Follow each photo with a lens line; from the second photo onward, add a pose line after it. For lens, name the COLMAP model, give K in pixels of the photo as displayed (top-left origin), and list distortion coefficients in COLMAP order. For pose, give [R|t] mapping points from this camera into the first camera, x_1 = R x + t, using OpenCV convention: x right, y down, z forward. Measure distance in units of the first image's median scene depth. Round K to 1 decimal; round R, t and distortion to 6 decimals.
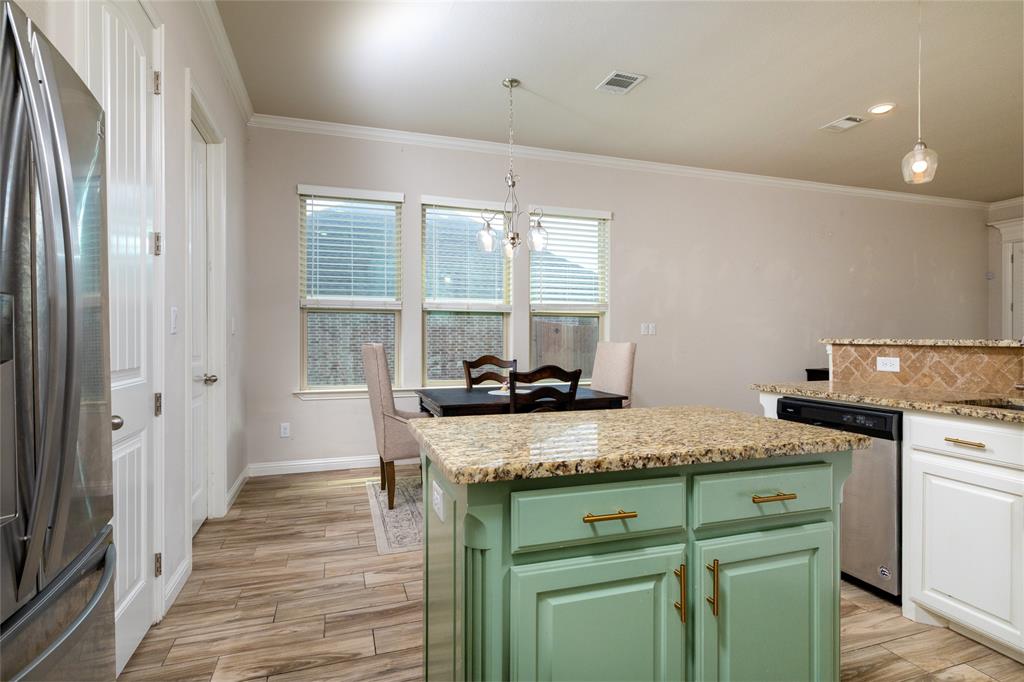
lens RADIAL K [[523.8, 0, 508.5], [0, 523.8, 340.6], [0, 0, 1]] dist [-0.001674, -0.000189]
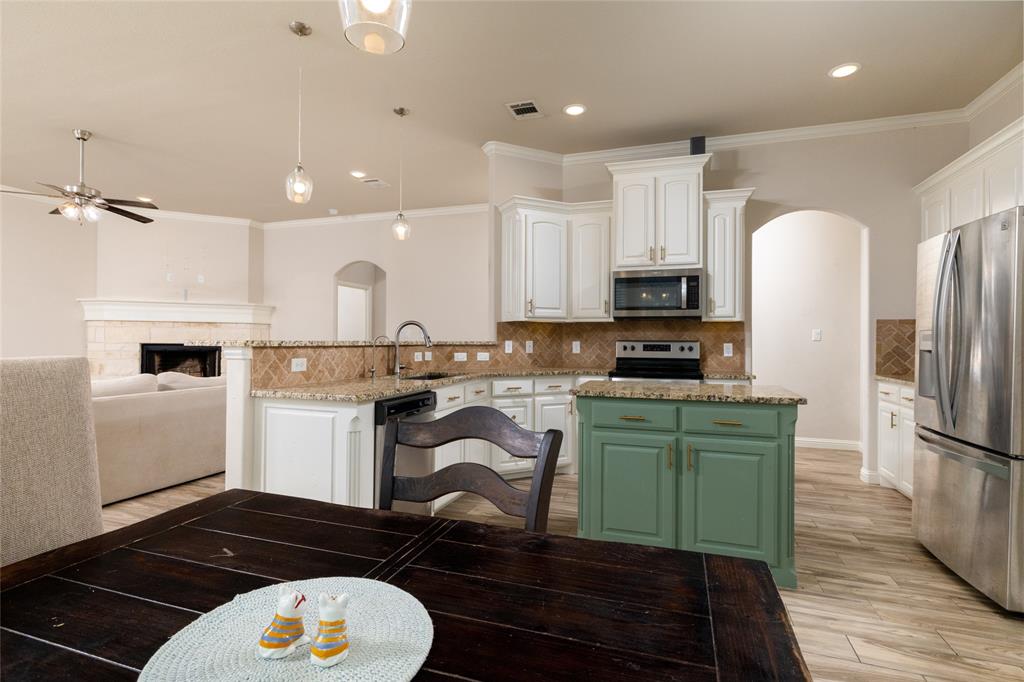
lens RADIAL K [[497.6, 0, 509.7], [0, 497.6, 337.0], [0, 0, 1]] dist [-0.000569, 0.000163]
pose [[-0.793098, -0.001846, 0.609091, -0.208464], [-0.002138, 0.999998, 0.000247, -0.011265], [-0.609090, -0.001106, -0.793100, 1.427776]]
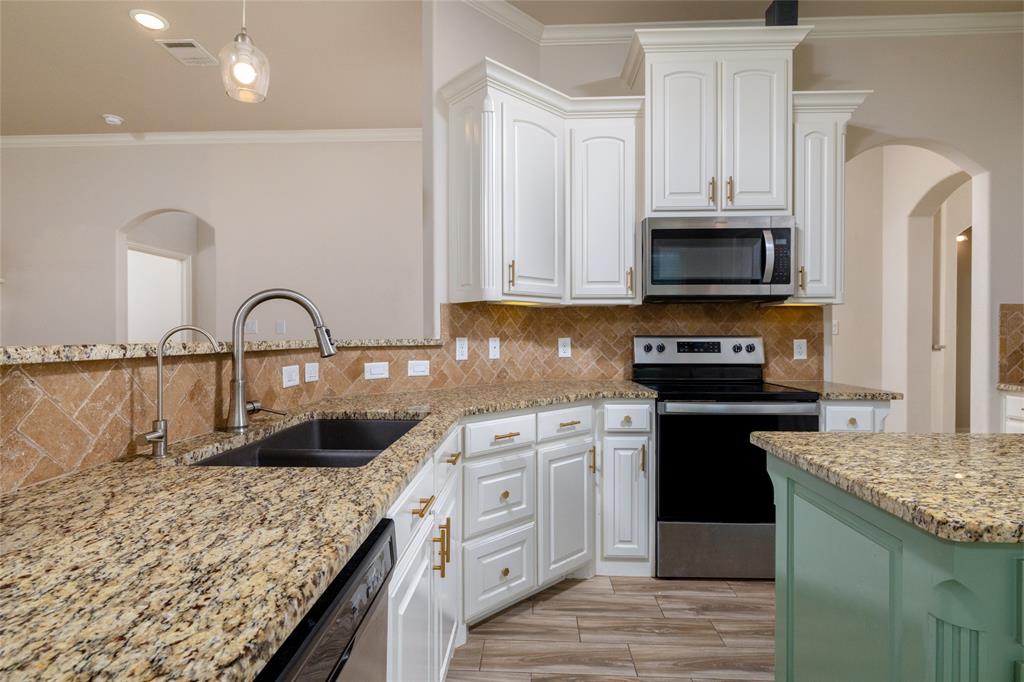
lens RADIAL K [[497.6, 0, 509.4], [0, 497.6, 337.8], [0, 0, 1]] dist [-0.000569, 0.000163]
pose [[-0.931454, -0.003025, 0.363846, 0.356088], [0.001621, 0.999921, 0.012463, -0.009392], [-0.363855, 0.012199, -0.931376, 0.962684]]
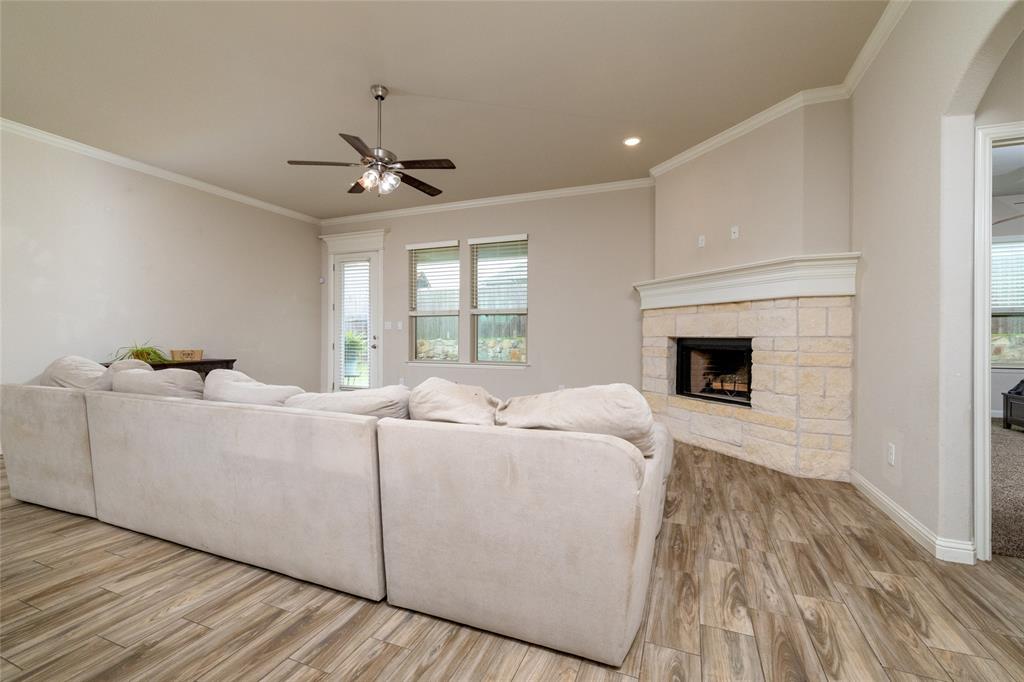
lens RADIAL K [[441.4, 0, 506.9], [0, 441.4, 339.9], [0, 0, 1]] dist [-0.001038, 0.000948]
pose [[0.652376, -0.001467, 0.757894, 1.060603], [0.001785, 0.999998, 0.000400, 0.031560], [-0.757893, 0.001092, 0.652378, 0.022762]]
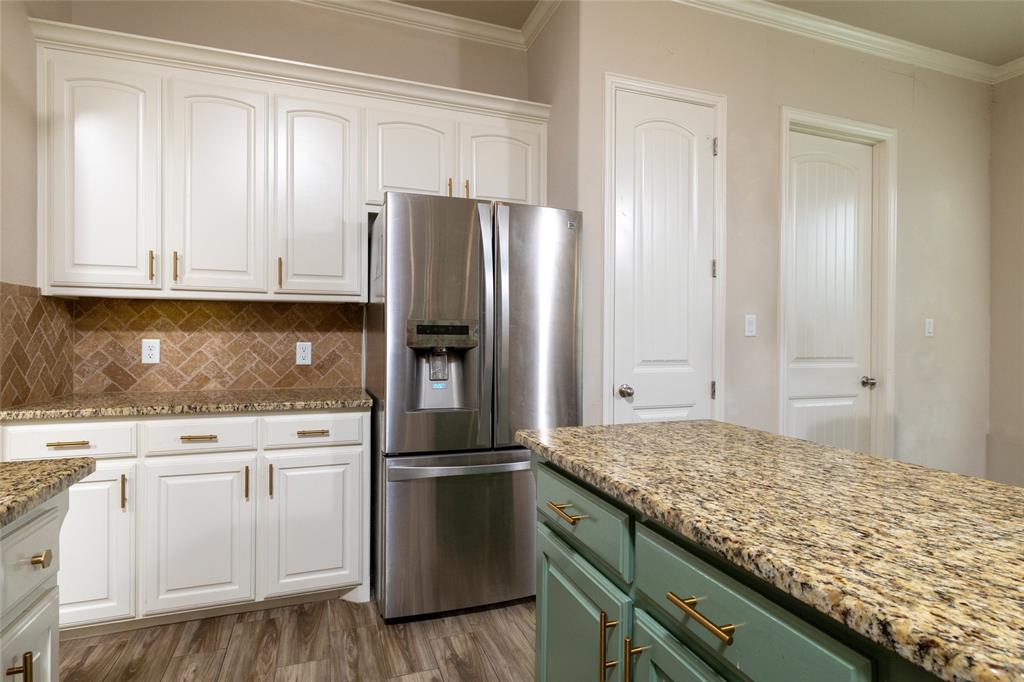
lens RADIAL K [[523.8, 0, 510.5], [0, 523.8, 337.9], [0, 0, 1]] dist [-0.001674, -0.000189]
pose [[0.021697, 0.003362, -0.999759, 0.451837], [-0.013941, 0.999898, 0.003060, -0.004323], [0.999667, 0.013871, 0.021742, 0.319714]]
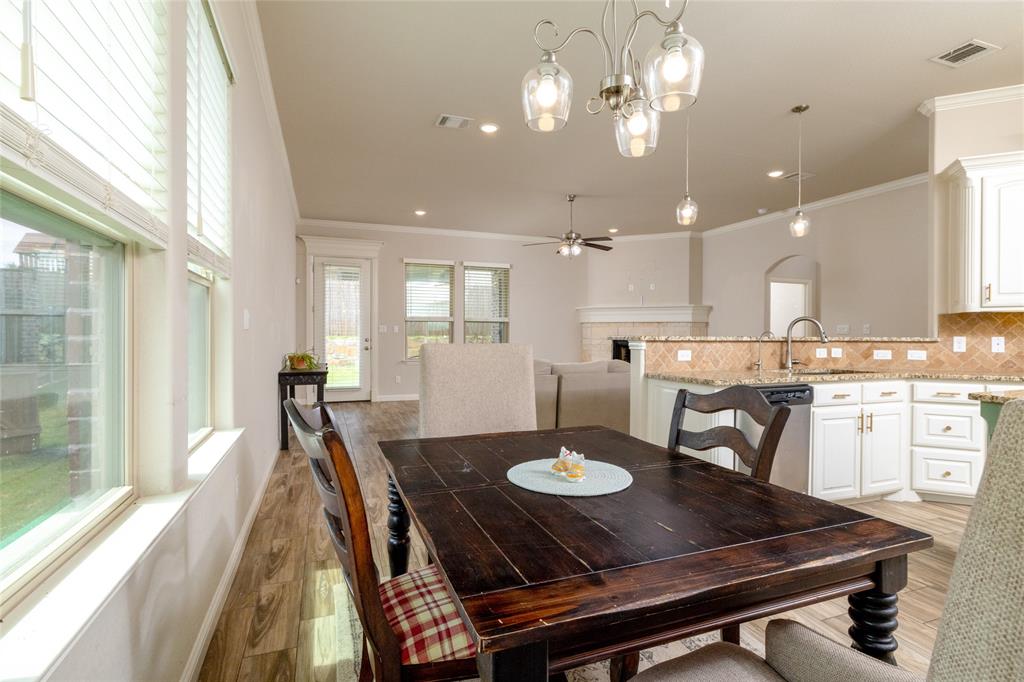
lens RADIAL K [[497.6, 0, 509.8], [0, 497.6, 338.2], [0, 0, 1]] dist [-0.000569, 0.000163]
pose [[-0.036423, -0.006837, 0.999313, -0.478225], [0.003840, 0.999968, 0.006982, -0.008234], [-0.999329, 0.004092, -0.036396, 1.380085]]
